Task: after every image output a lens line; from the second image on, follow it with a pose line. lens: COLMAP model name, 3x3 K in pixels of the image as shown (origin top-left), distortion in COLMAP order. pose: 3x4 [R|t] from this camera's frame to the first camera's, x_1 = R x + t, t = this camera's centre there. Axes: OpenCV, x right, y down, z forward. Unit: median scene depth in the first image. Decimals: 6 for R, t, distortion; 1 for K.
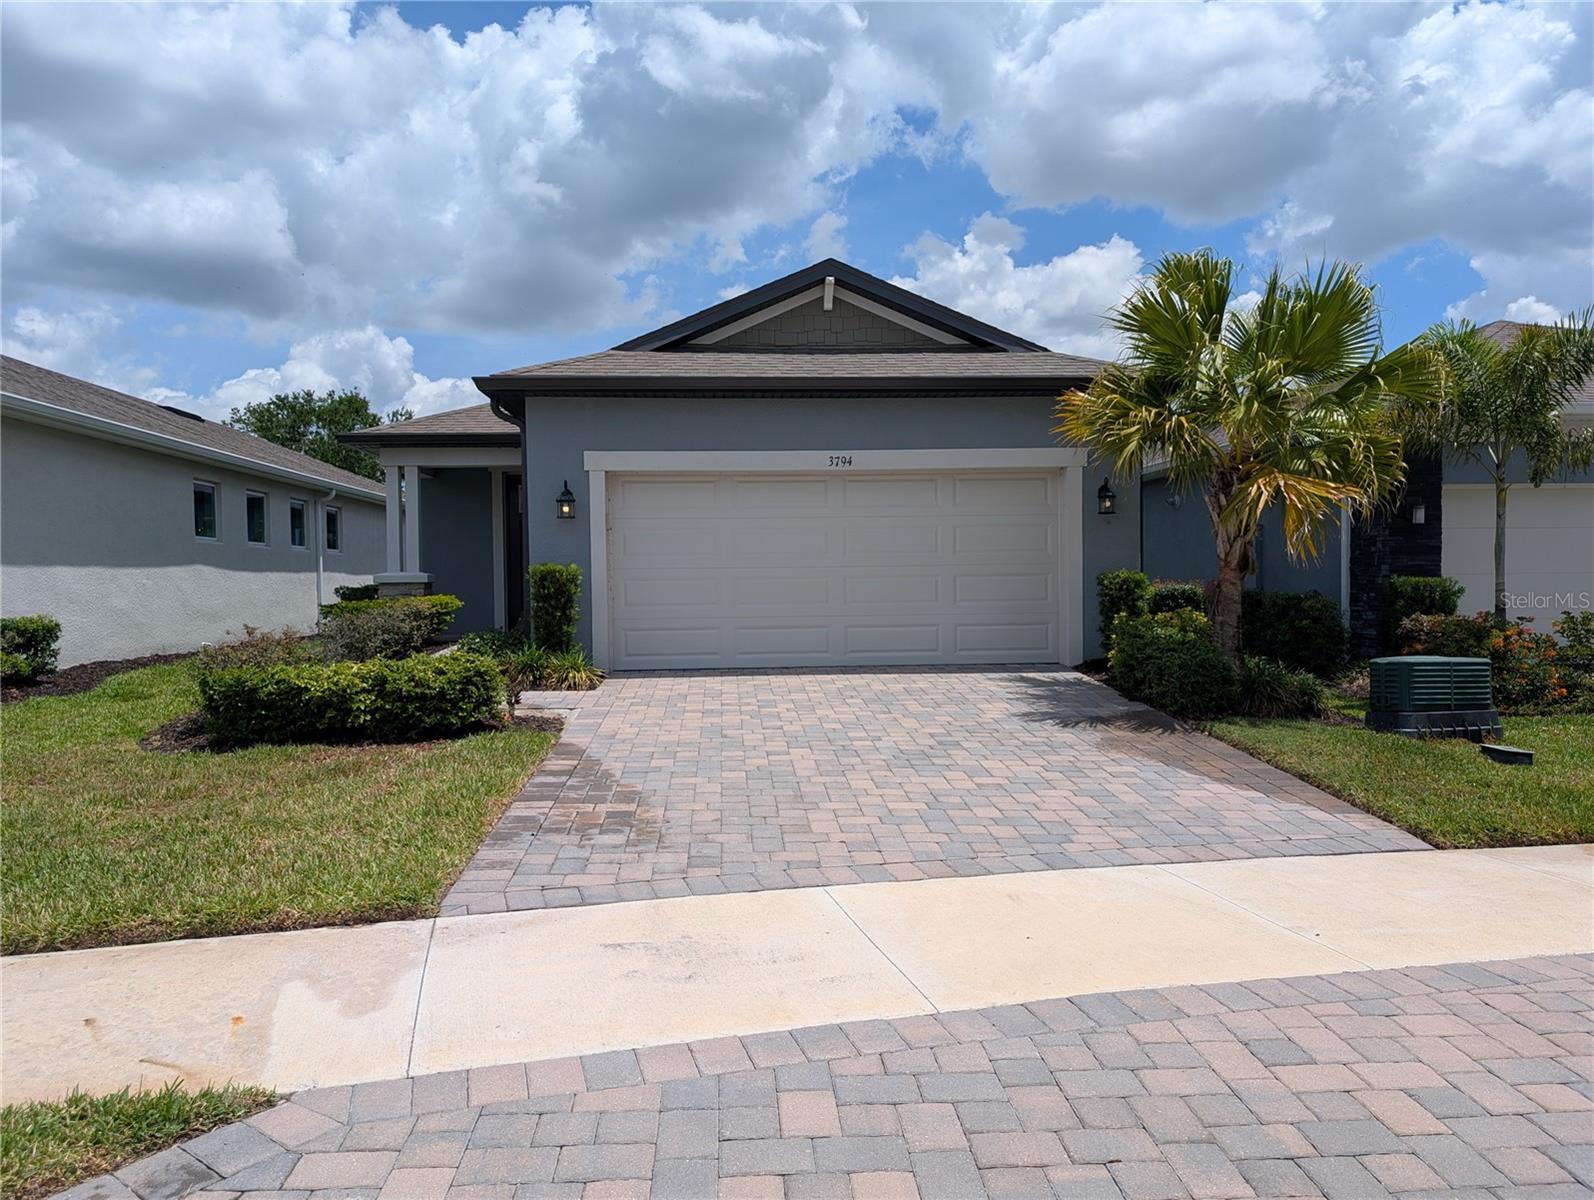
lens RADIAL K [[1122.1, 0, 798.1], [0, 1122.1, 624.6], [0, 0, 1]] dist [0.016997, -0.006347]
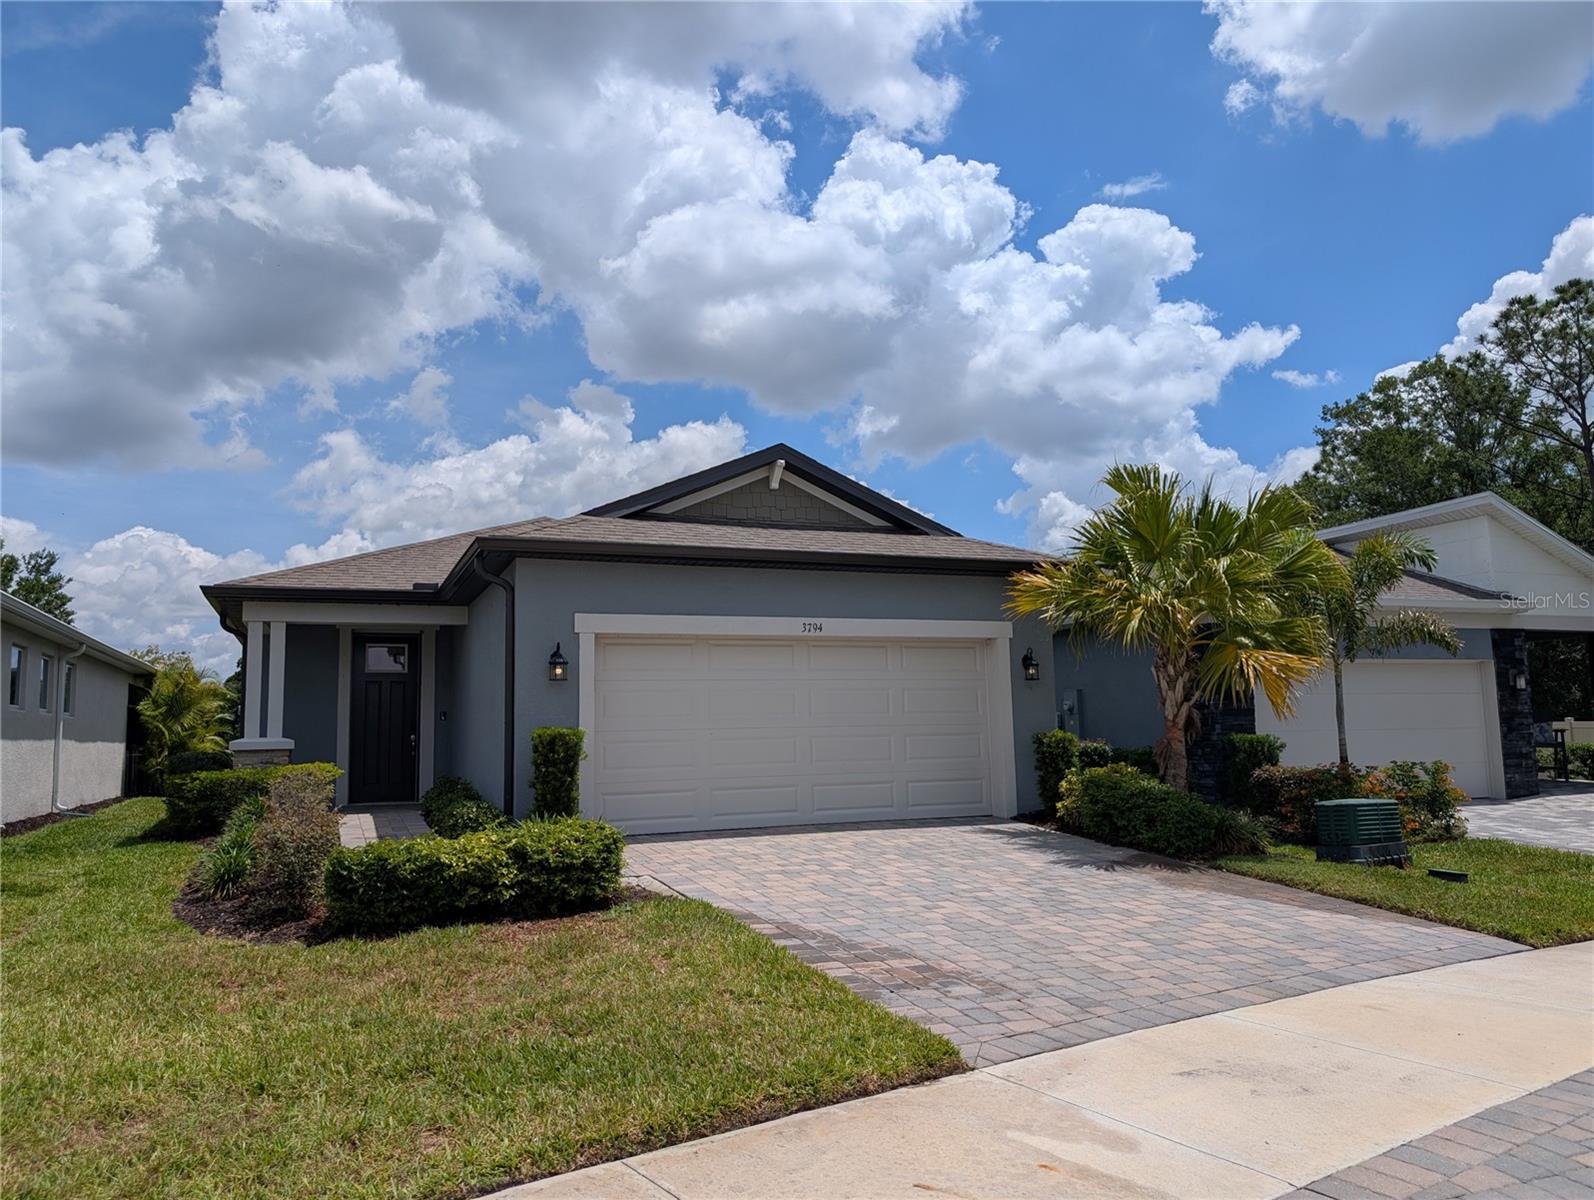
lens RADIAL K [[1123.6, 0, 797.0], [0, 1123.6, 600.0], [0, 0, 1]] dist [0.022628, -0.010026]
pose [[0.947332, 0.030254, 0.318820, -0.373835], [0.022573, 0.986743, -0.160711, -0.001624], [-0.319455, 0.159443, 0.934091, 0.004554]]
